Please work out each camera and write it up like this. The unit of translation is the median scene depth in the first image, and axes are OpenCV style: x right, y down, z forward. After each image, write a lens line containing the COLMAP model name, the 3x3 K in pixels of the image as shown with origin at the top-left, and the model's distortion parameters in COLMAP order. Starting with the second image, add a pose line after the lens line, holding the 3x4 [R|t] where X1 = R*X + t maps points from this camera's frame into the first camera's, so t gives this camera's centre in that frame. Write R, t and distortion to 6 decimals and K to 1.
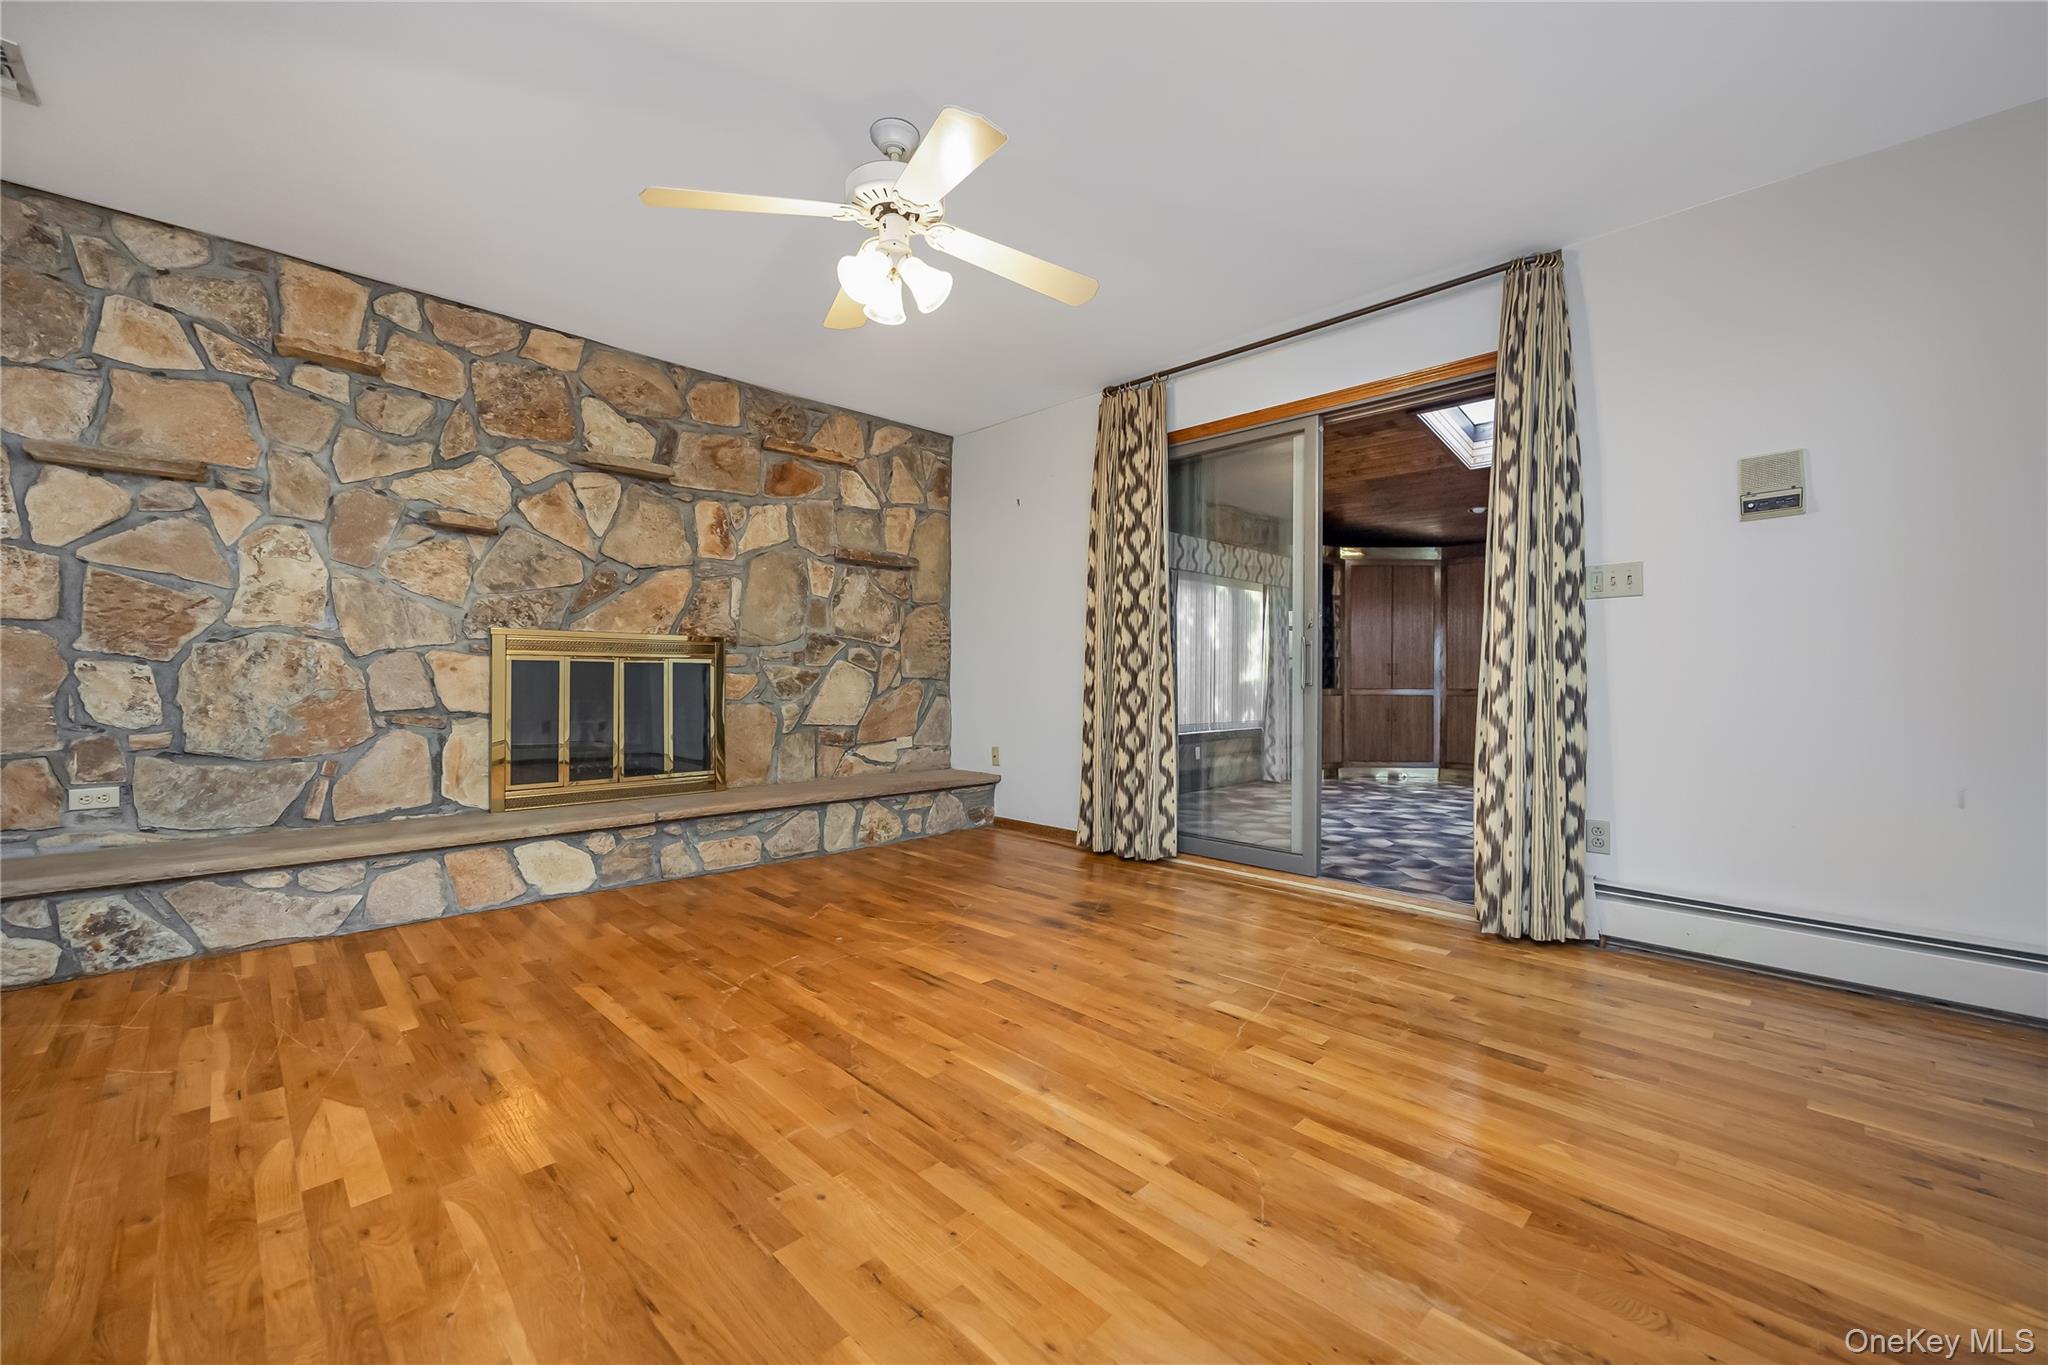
lens RADIAL K [[824.2, 0, 1030.6], [0, 824.2, 670.3], [0, 0, 1]] dist [-0.002795, -0.000839]
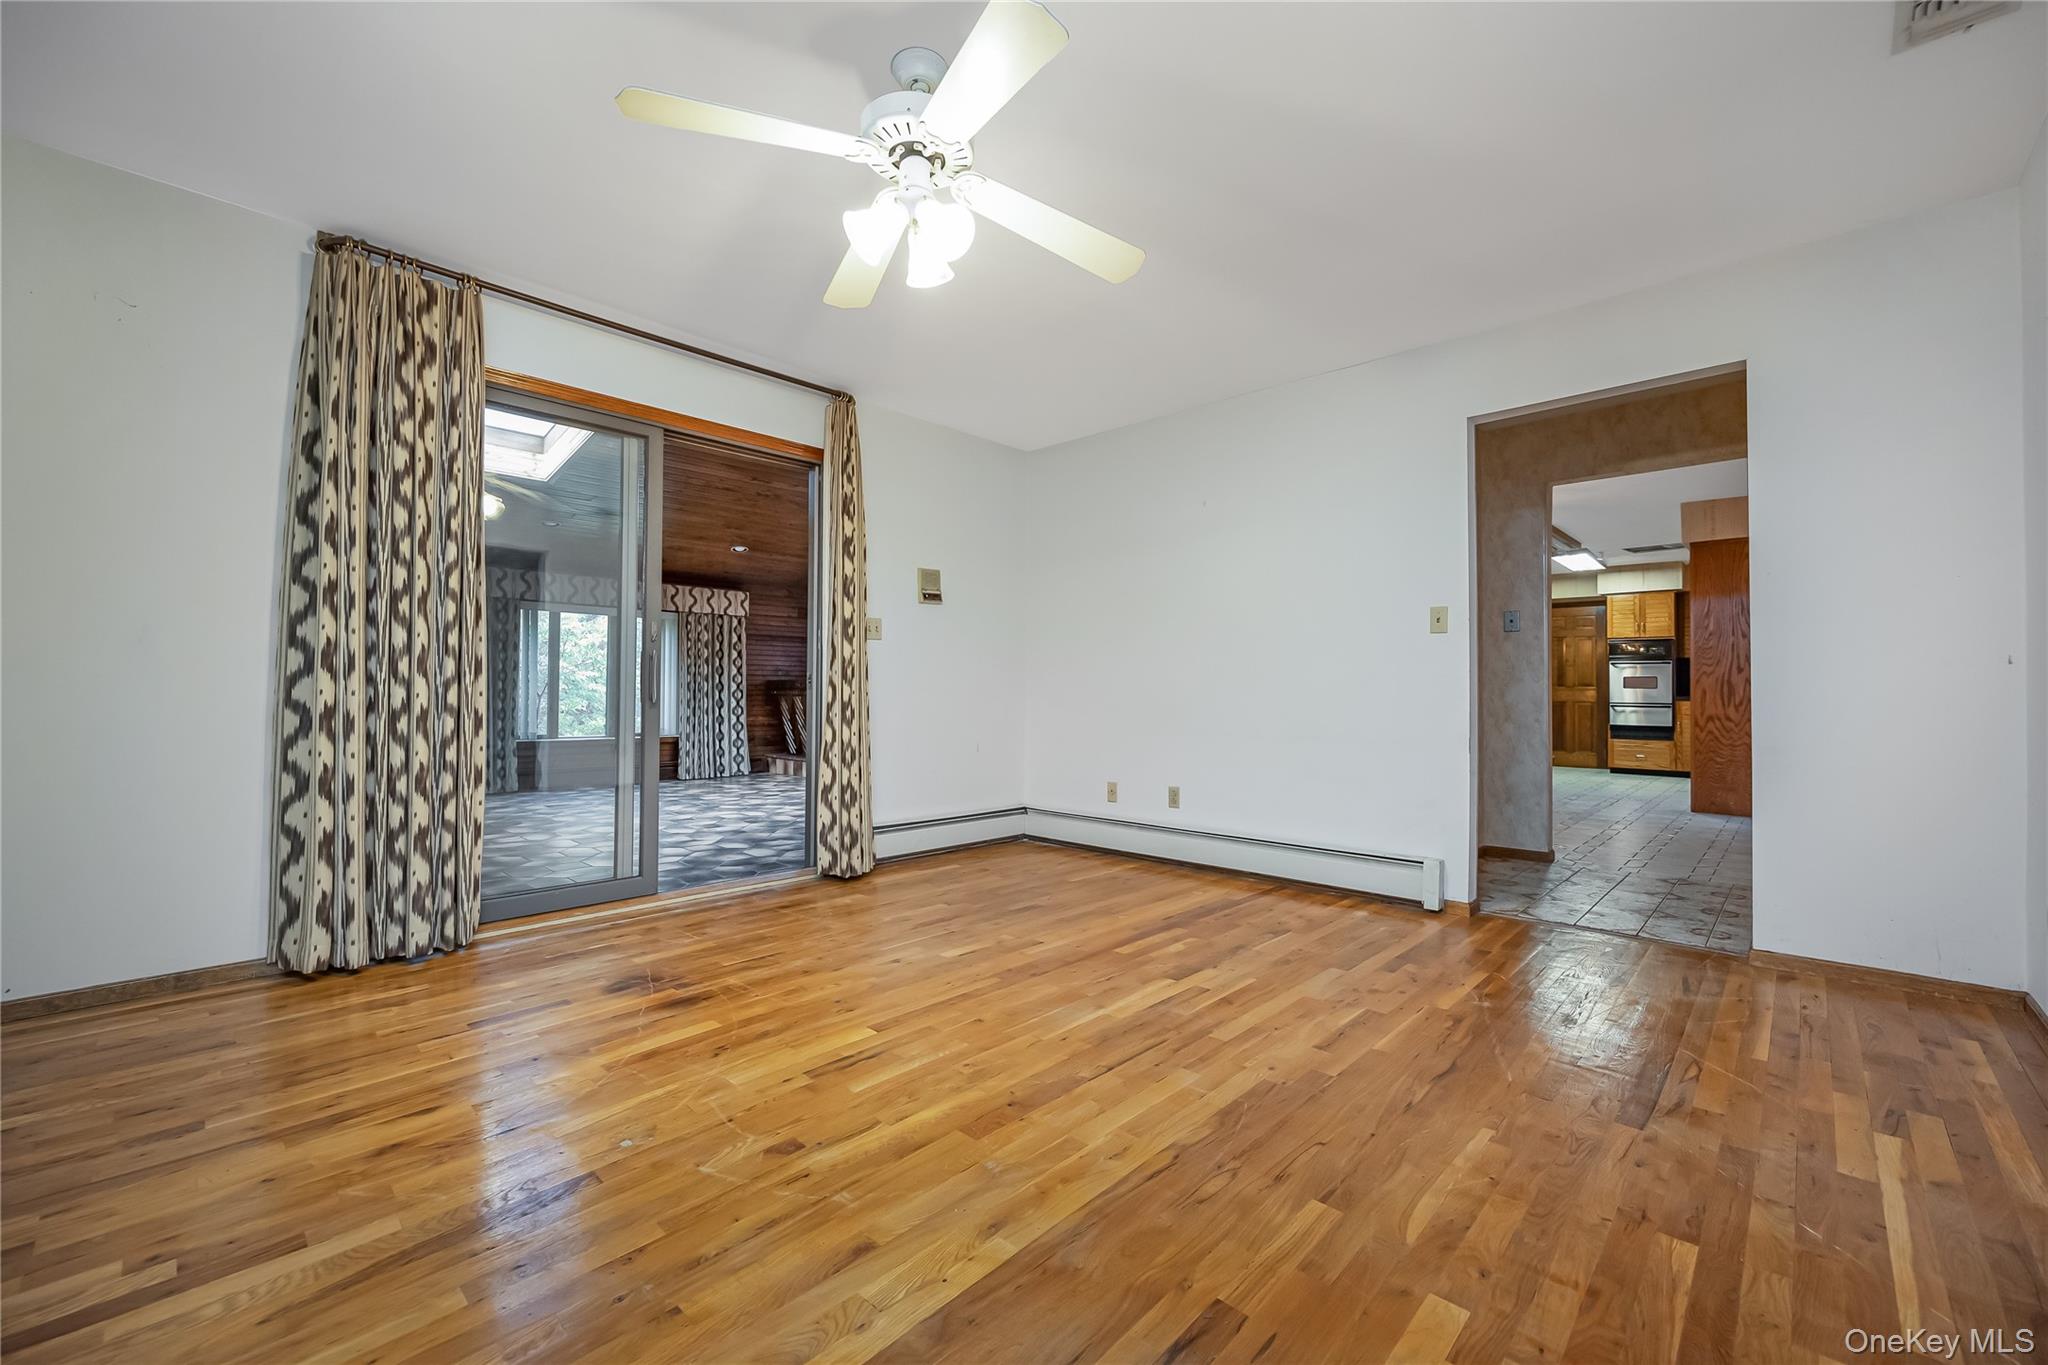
lens RADIAL K [[824.2, 0, 1028.9], [0, 824.2, 674.4], [0, 0, 1]] dist [-0.002795, -0.000839]
pose [[-0.030945, 0.016294, 0.999388, -1.016735], [-0.010631, 0.999805, -0.016630, -0.000935], [-0.999465, -0.011139, -0.030765, 0.901346]]
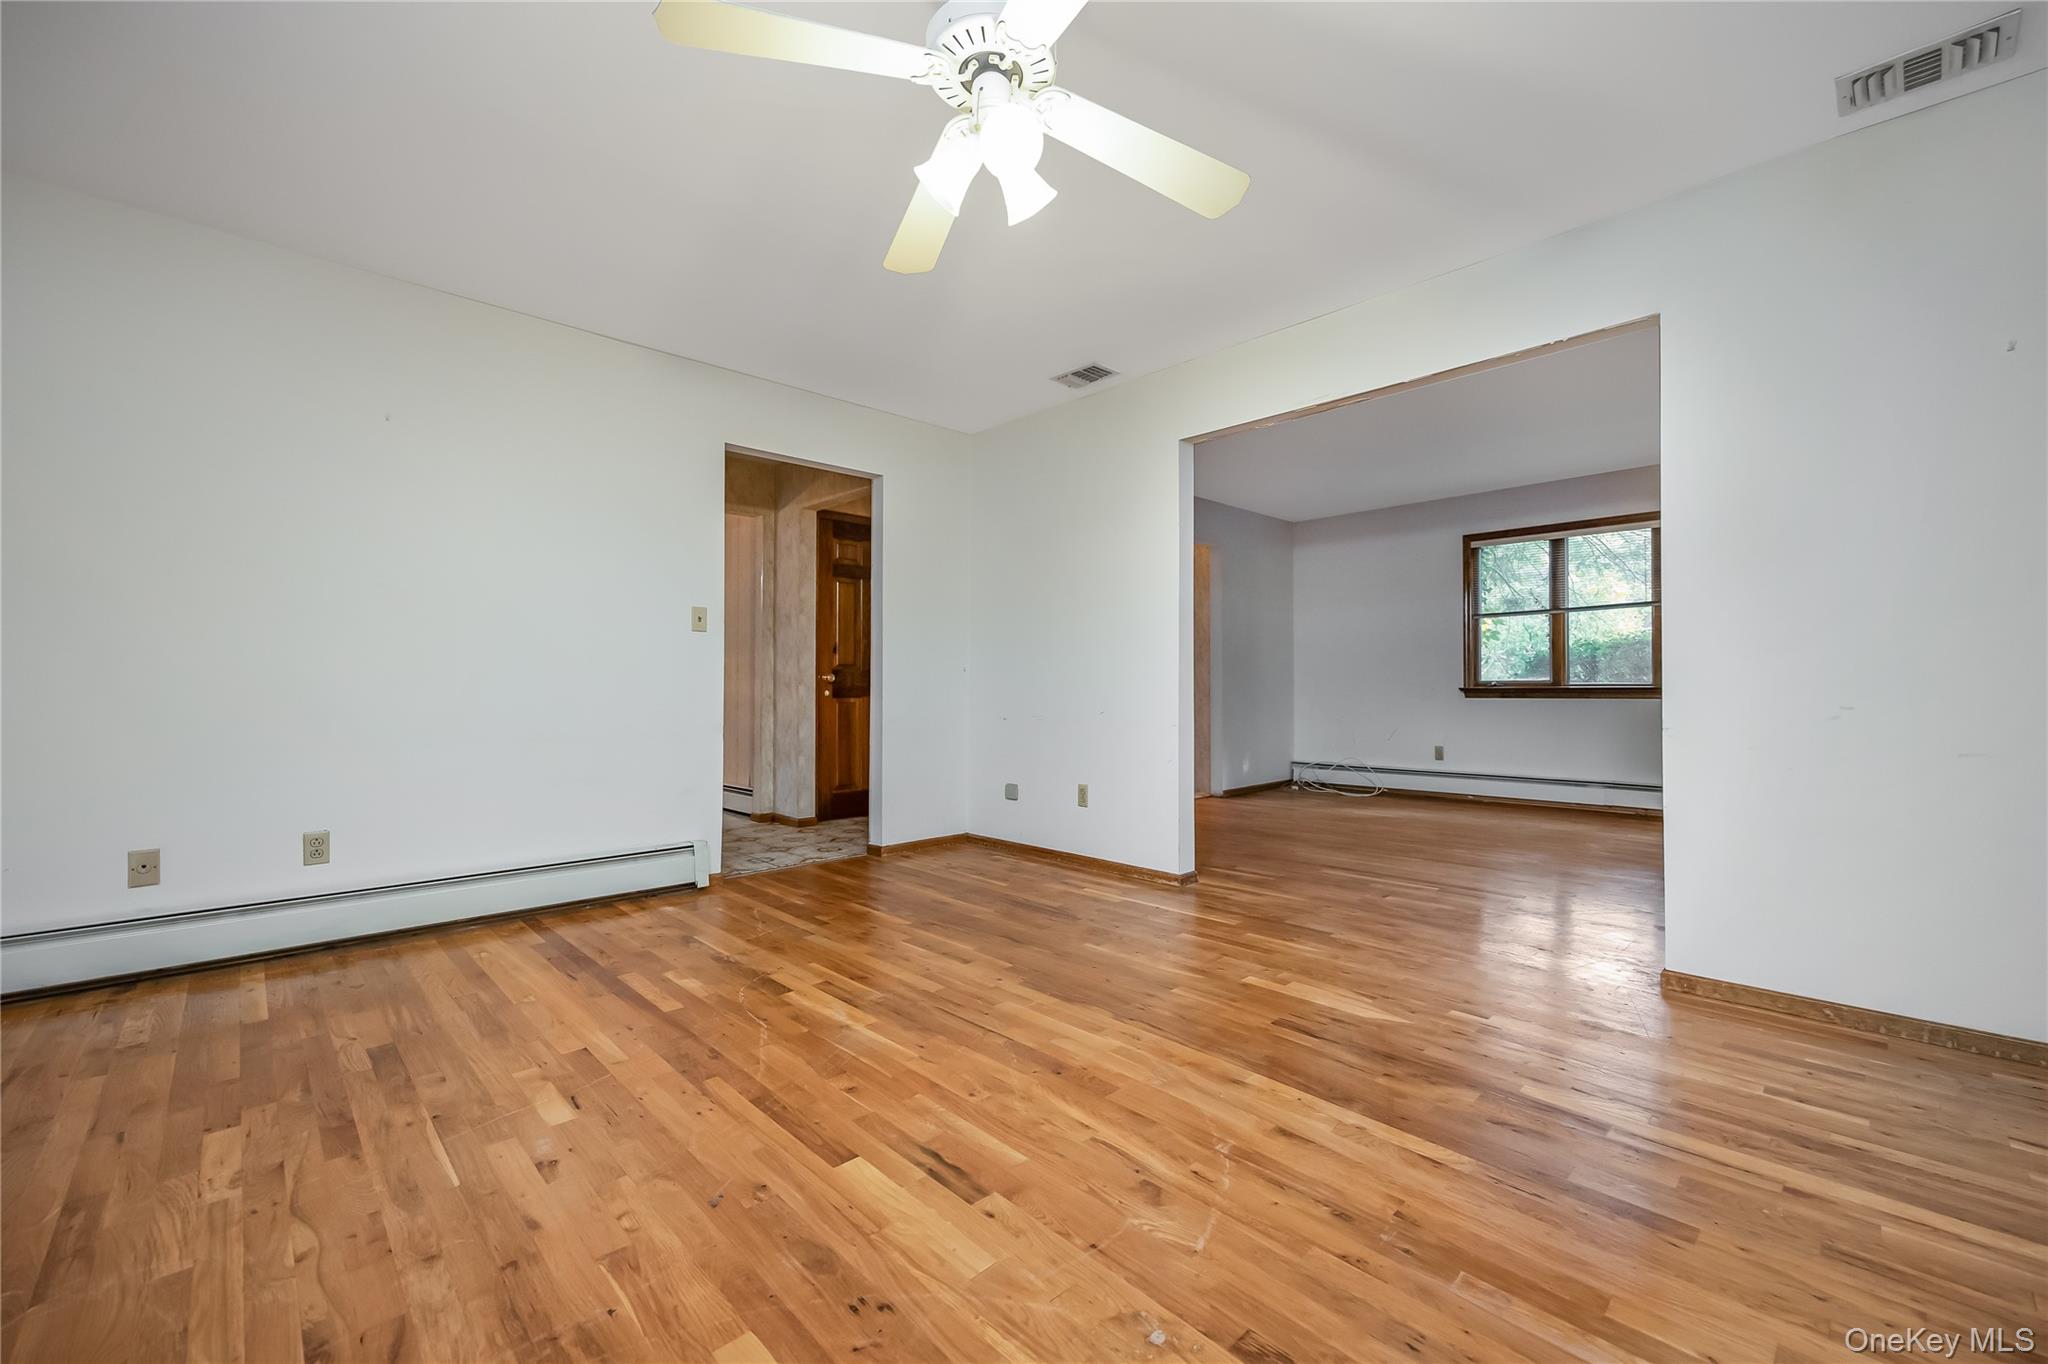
lens RADIAL K [[824.2, 0, 1029.2], [0, 824.2, 687.7], [0, 0, 1]] dist [-0.002795, -0.000839]
pose [[-0.999873, -0.003169, 0.015614, -0.212854], [-0.003261, 0.999977, -0.005890, 0.008475], [-0.015595, -0.005941, -0.999861, 1.726924]]
